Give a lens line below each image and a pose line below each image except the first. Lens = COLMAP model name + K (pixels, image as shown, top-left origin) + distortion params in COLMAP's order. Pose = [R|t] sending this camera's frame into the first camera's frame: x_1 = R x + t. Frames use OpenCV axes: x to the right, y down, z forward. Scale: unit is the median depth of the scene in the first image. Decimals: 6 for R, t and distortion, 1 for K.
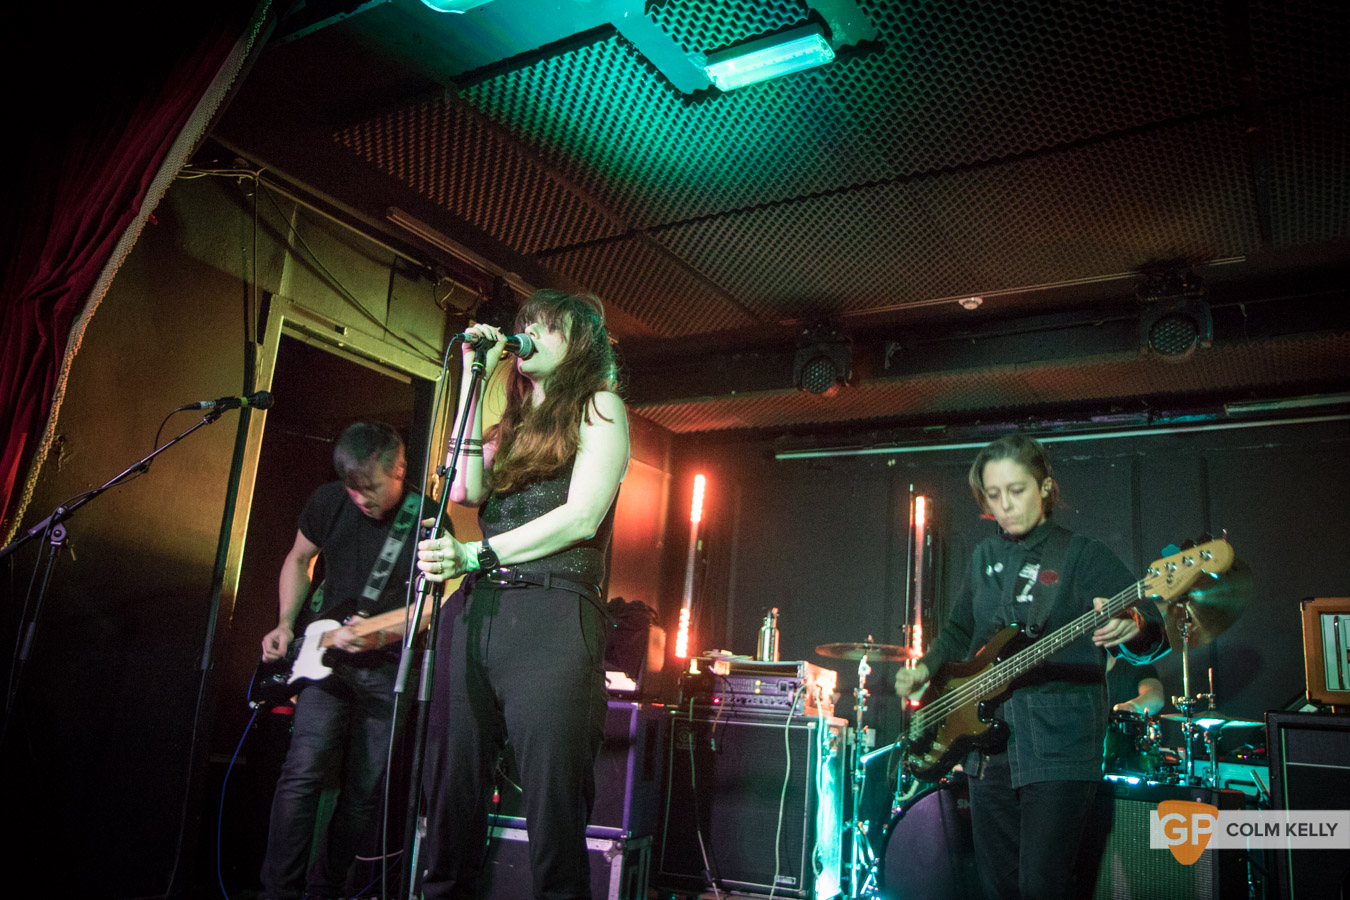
lens RADIAL K [[1043.8, 0, 675.0], [0, 1043.8, 450.0], [0, 0, 1]] dist [-0.121847, 0.127947]
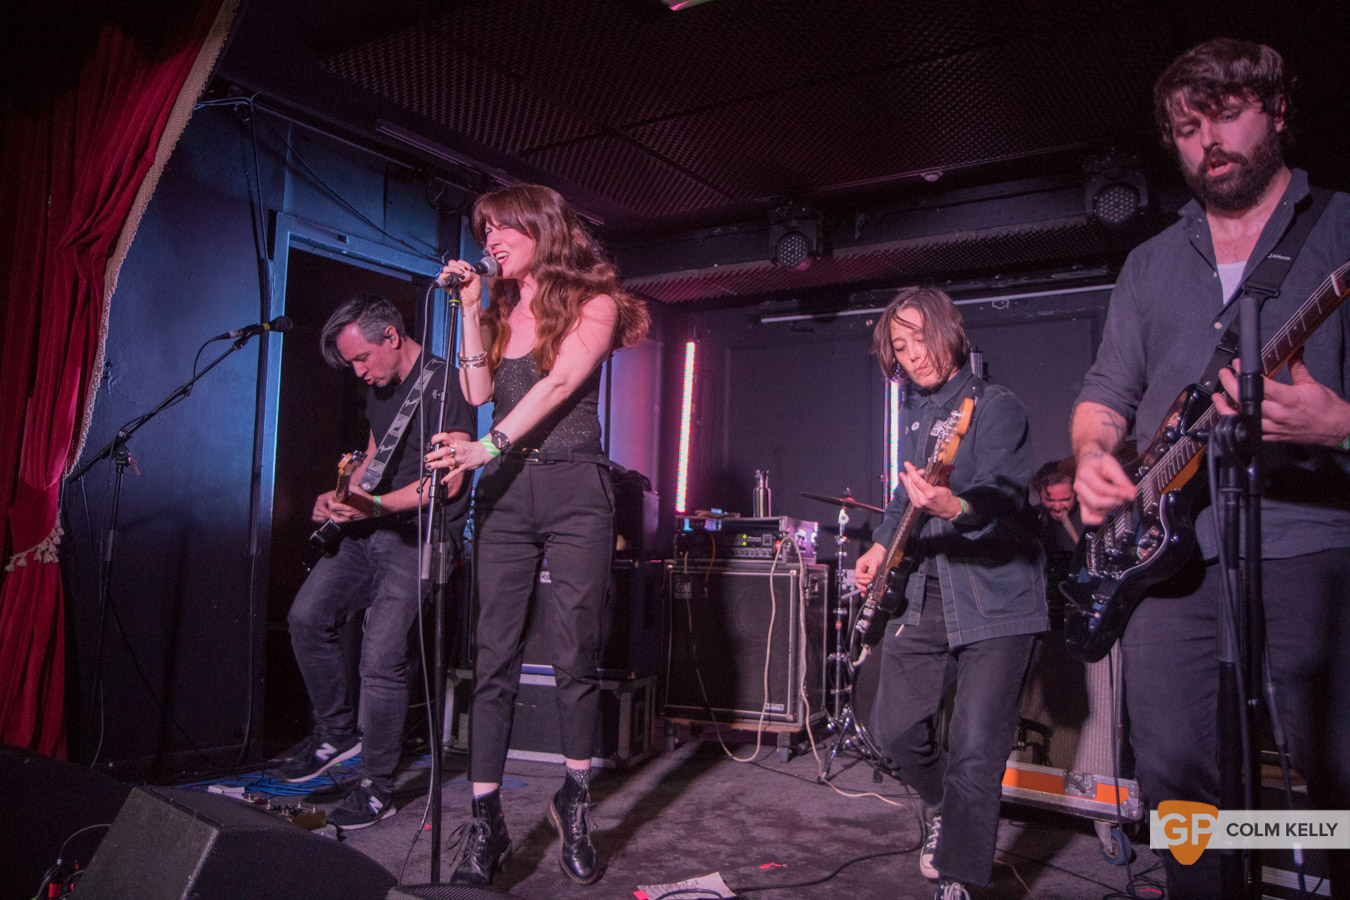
lens RADIAL K [[1043.8, 0, 675.0], [0, 1043.8, 450.0], [0, 0, 1]] dist [-0.121847, 0.127947]
pose [[0.998557, -0.051594, -0.014919, 0.027468], [0.053247, 0.987328, 0.149493, -0.039647], [0.007017, -0.150072, 0.988650, -0.094672]]
